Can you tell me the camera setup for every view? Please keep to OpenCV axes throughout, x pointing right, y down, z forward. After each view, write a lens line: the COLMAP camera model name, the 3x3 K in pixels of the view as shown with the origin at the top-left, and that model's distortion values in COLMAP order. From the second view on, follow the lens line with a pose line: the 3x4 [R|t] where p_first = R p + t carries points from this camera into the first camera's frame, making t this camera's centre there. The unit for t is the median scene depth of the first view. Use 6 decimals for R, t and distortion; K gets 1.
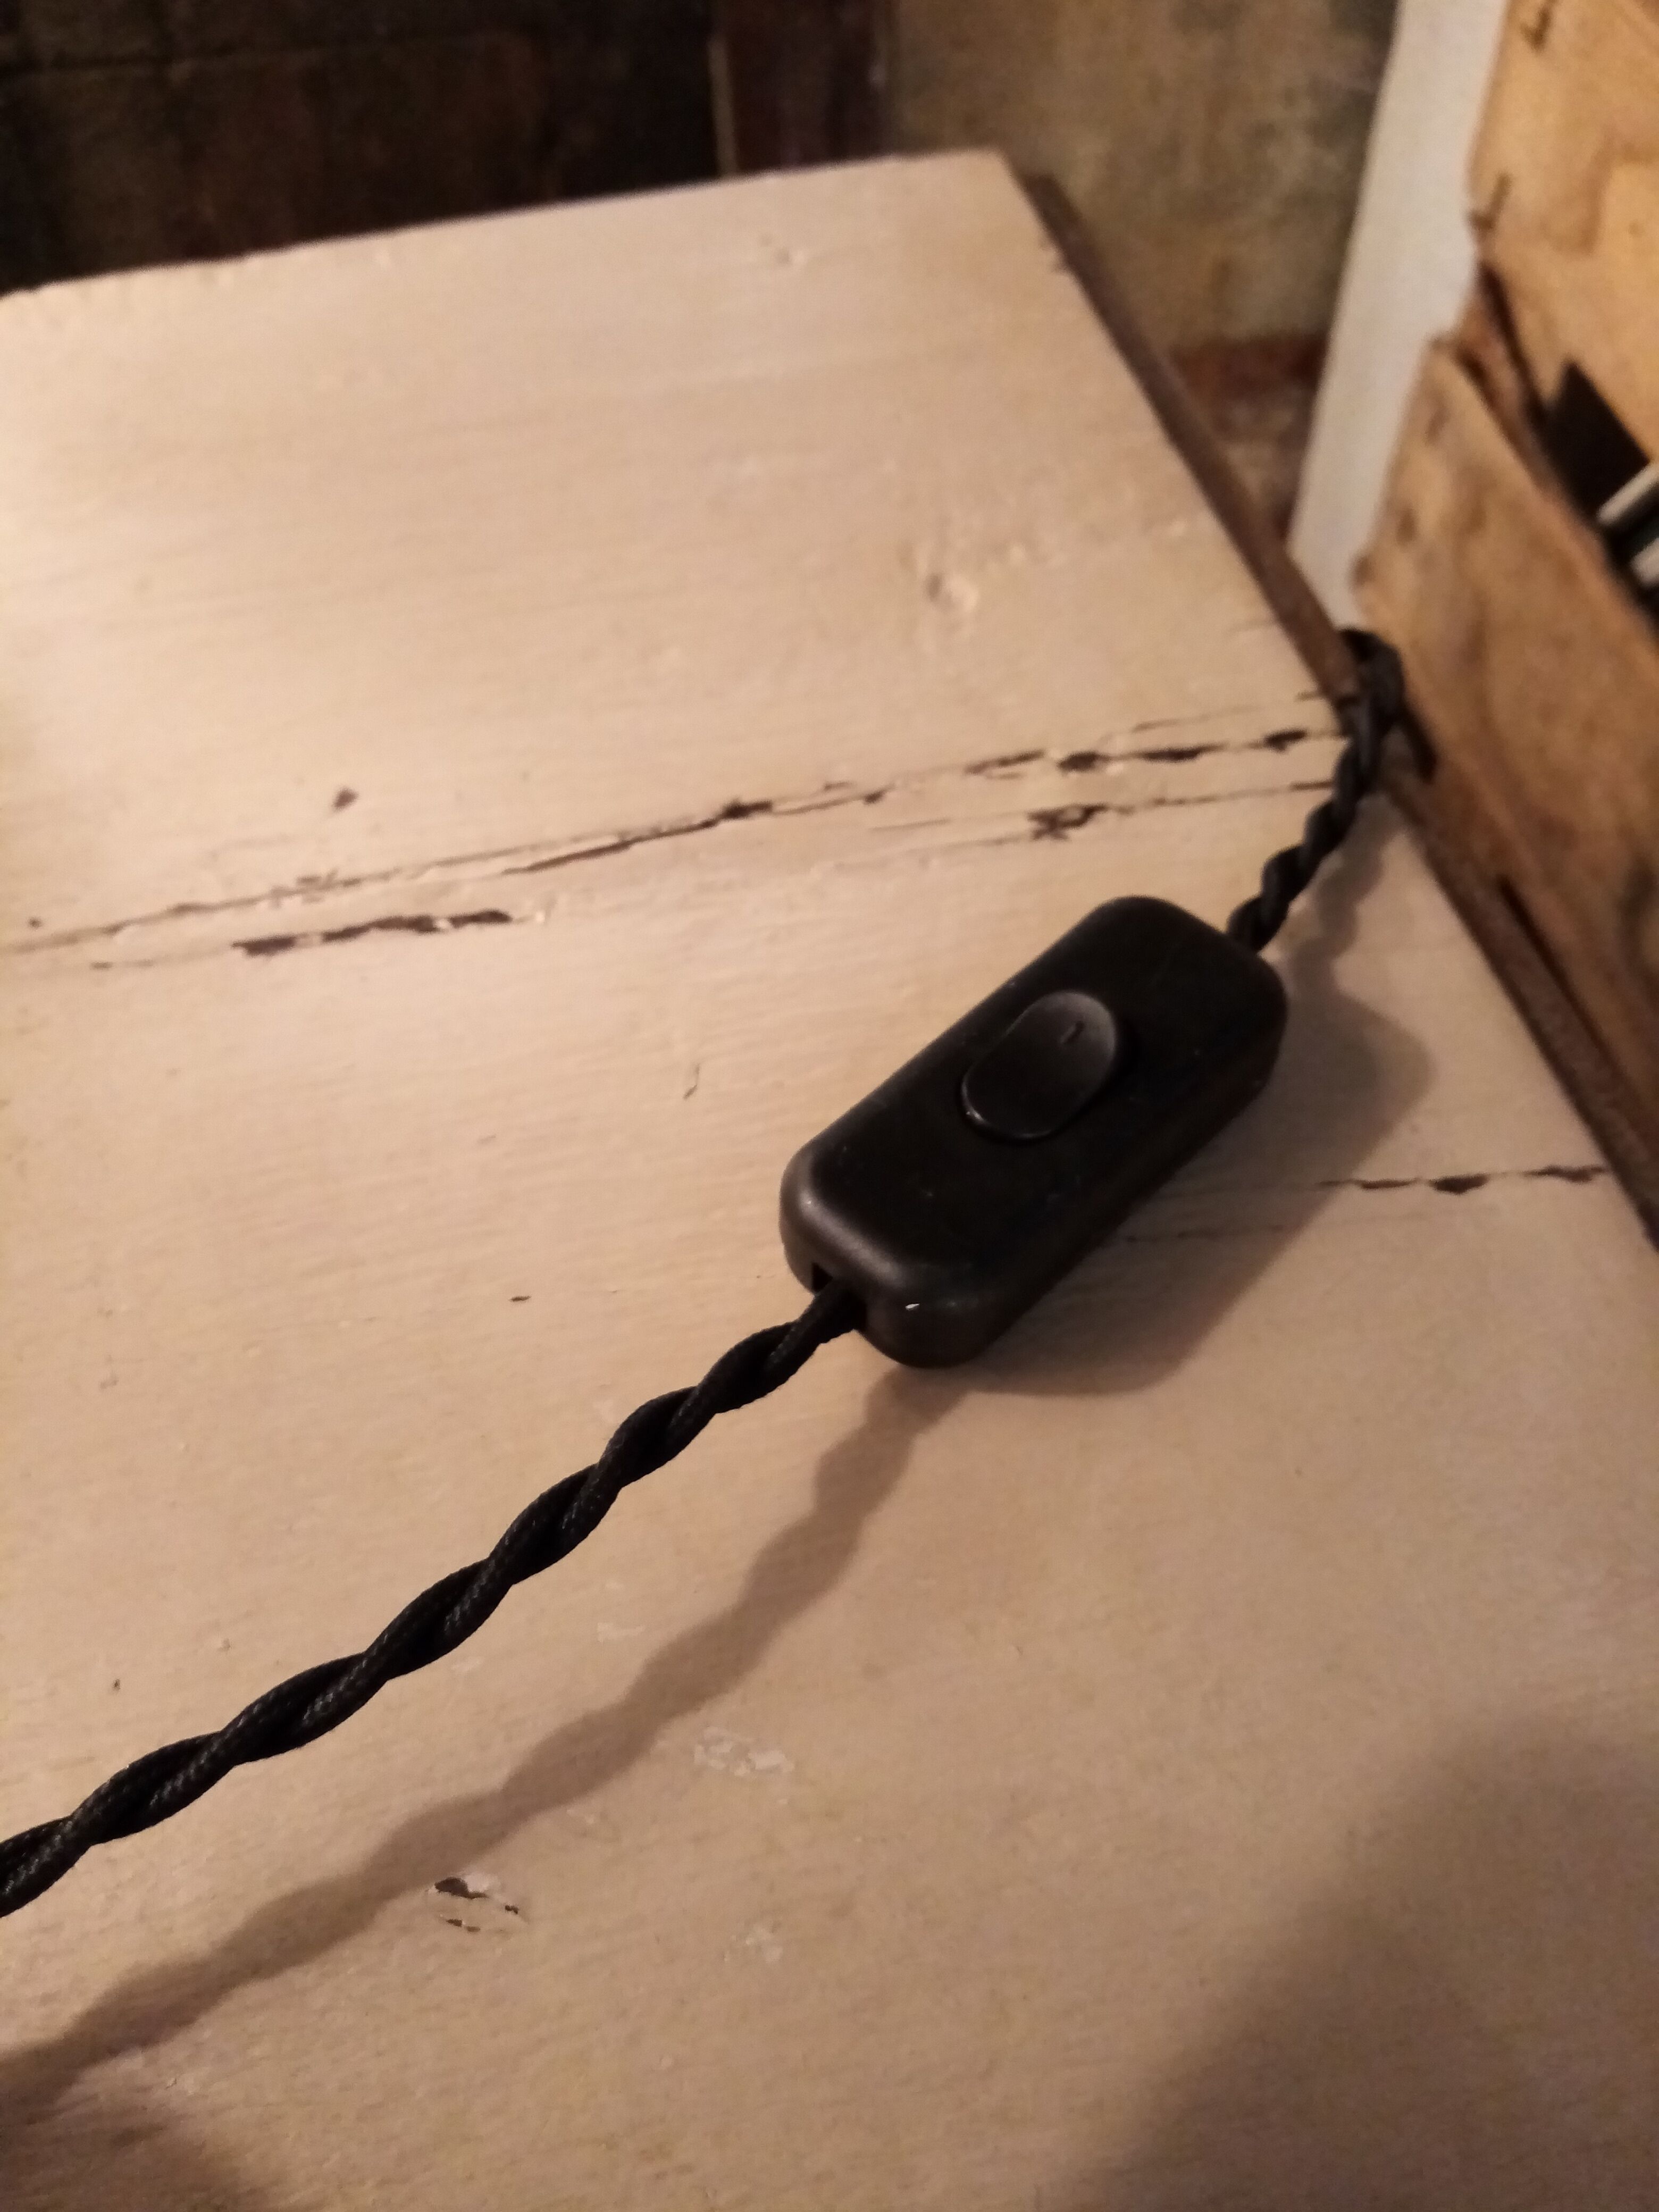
lens RADIAL K [[1795.1, 0, 833.5], [0, 1795.1, 1102.6], [0, 0, 1]] dist [0.032191, -0.095200]
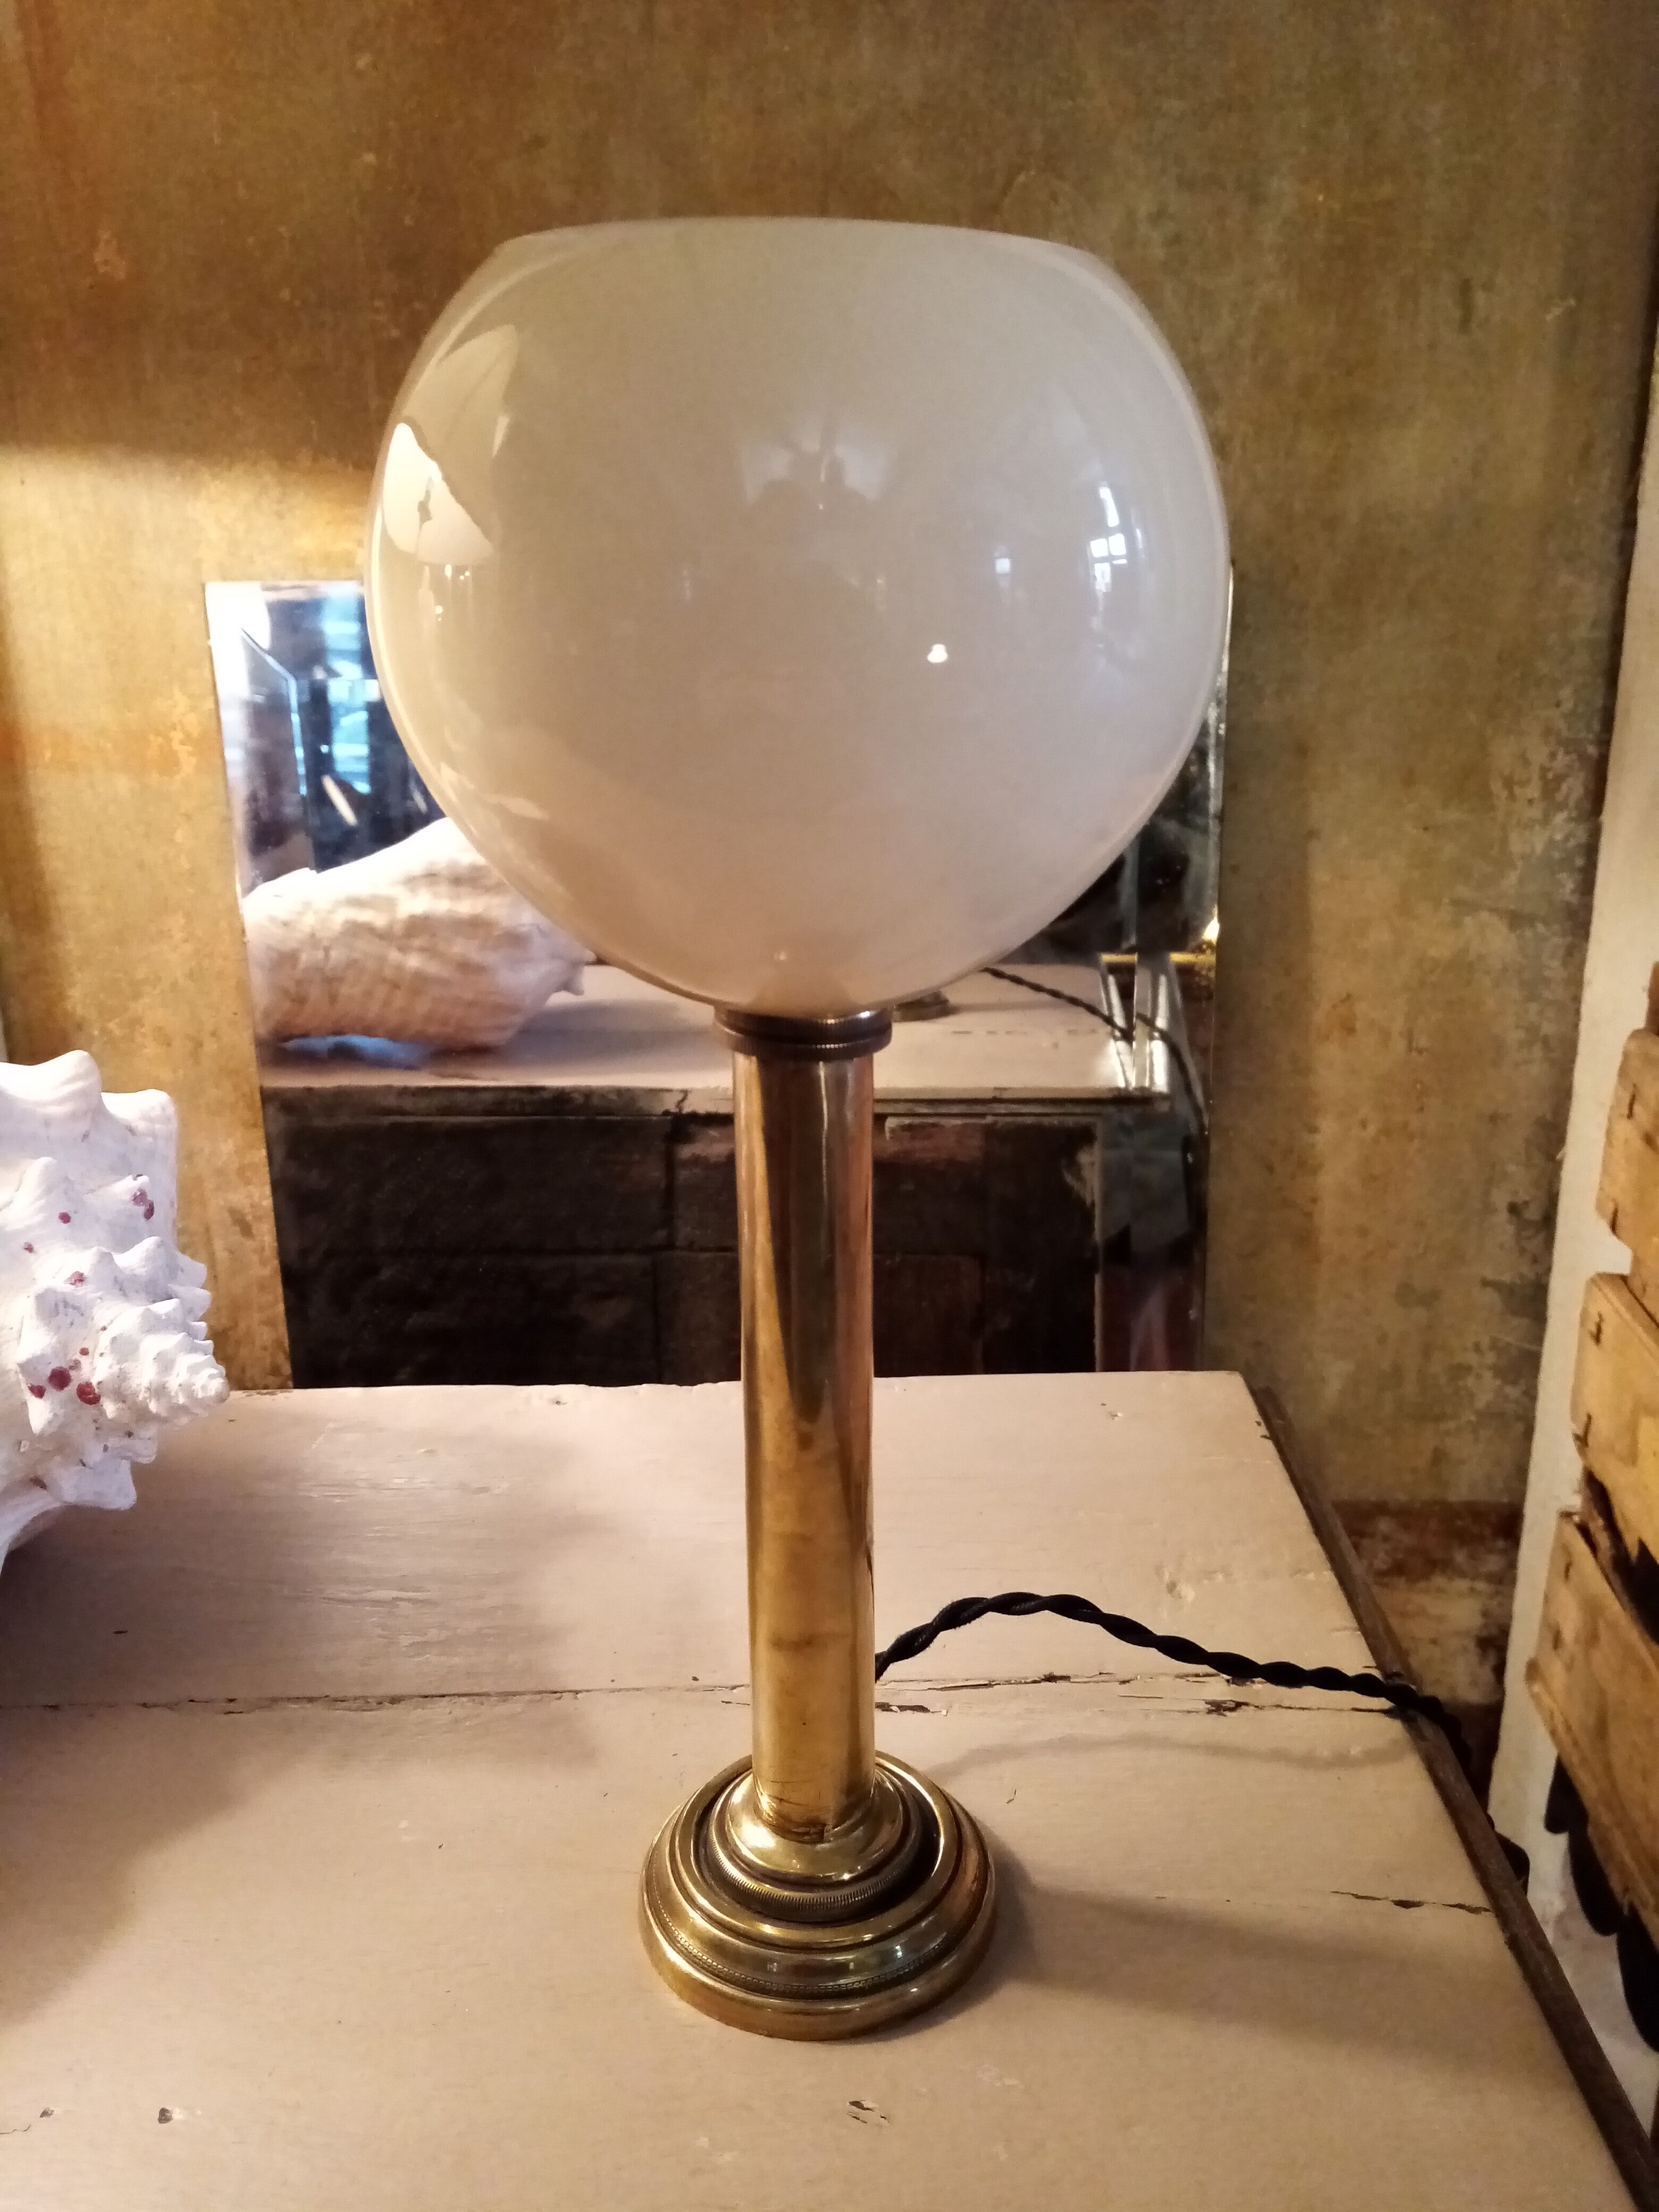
lens RADIAL K [[1793.3, 0, 834.6], [0, 1793.3, 1135.7], [0, 0, 1]] dist [0.055046, -0.133110]
pose [[0.974875, 0.076989, -0.209025, 0.068754], [-0.178964, 0.829424, -0.529176, 0.364969], [0.132629, 0.553289, 0.822363, -0.815679]]
